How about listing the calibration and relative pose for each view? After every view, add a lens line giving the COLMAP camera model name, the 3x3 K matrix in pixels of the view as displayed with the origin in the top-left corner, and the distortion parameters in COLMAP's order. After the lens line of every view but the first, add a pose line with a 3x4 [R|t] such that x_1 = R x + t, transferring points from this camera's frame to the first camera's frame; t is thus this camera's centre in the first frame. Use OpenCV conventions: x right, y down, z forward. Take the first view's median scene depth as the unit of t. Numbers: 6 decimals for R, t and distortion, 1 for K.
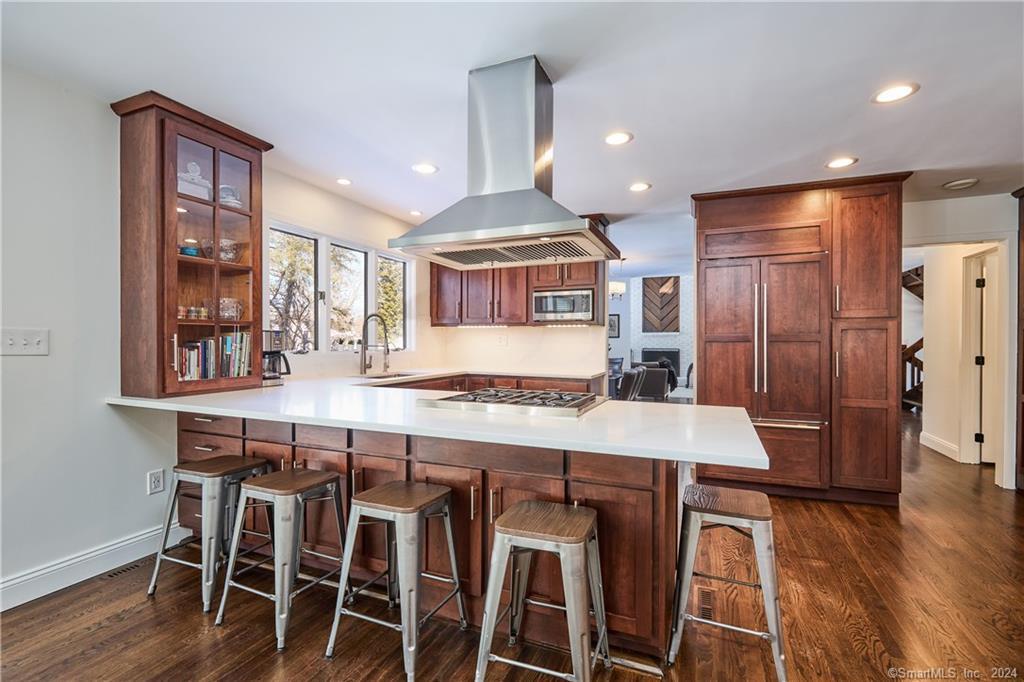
lens RADIAL K [[464.0, 0, 514.6], [0, 464.0, 342.8], [0, 0, 1]] dist [-0.000242, -0.000415]
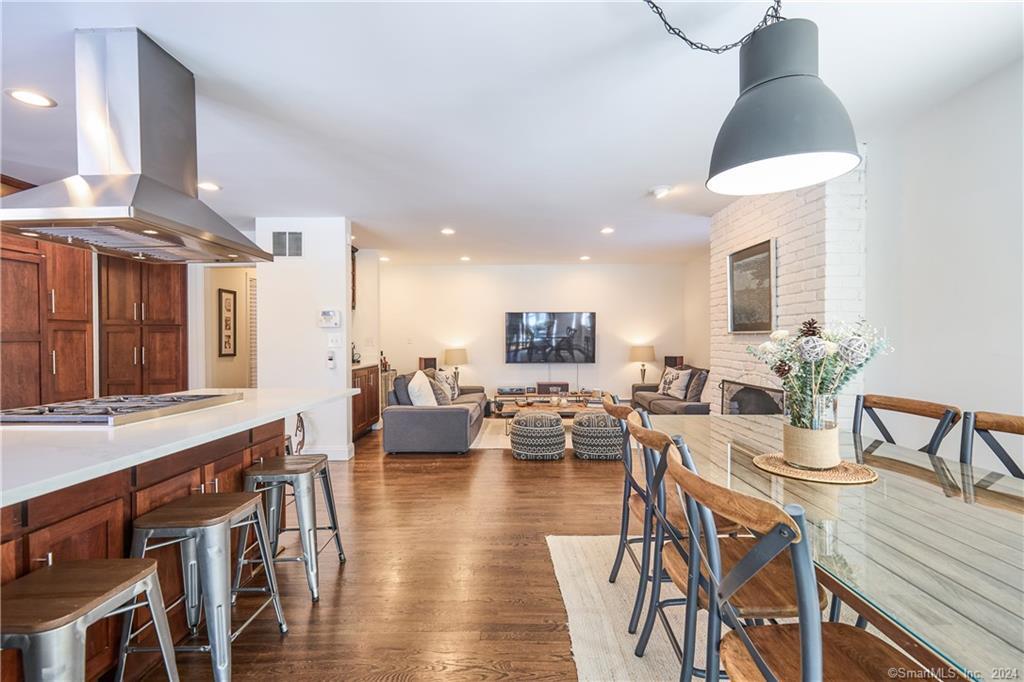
lens RADIAL K [[464.0, 0, 514.6], [0, 464.0, 342.8], [0, 0, 1]] dist [-0.000242, -0.000415]
pose [[-0.364695, -0.004504, 0.931116, -0.682735], [0.009651, 0.999916, 0.008617, 0.001838], [-0.931077, 0.012129, -0.364621, 0.390537]]
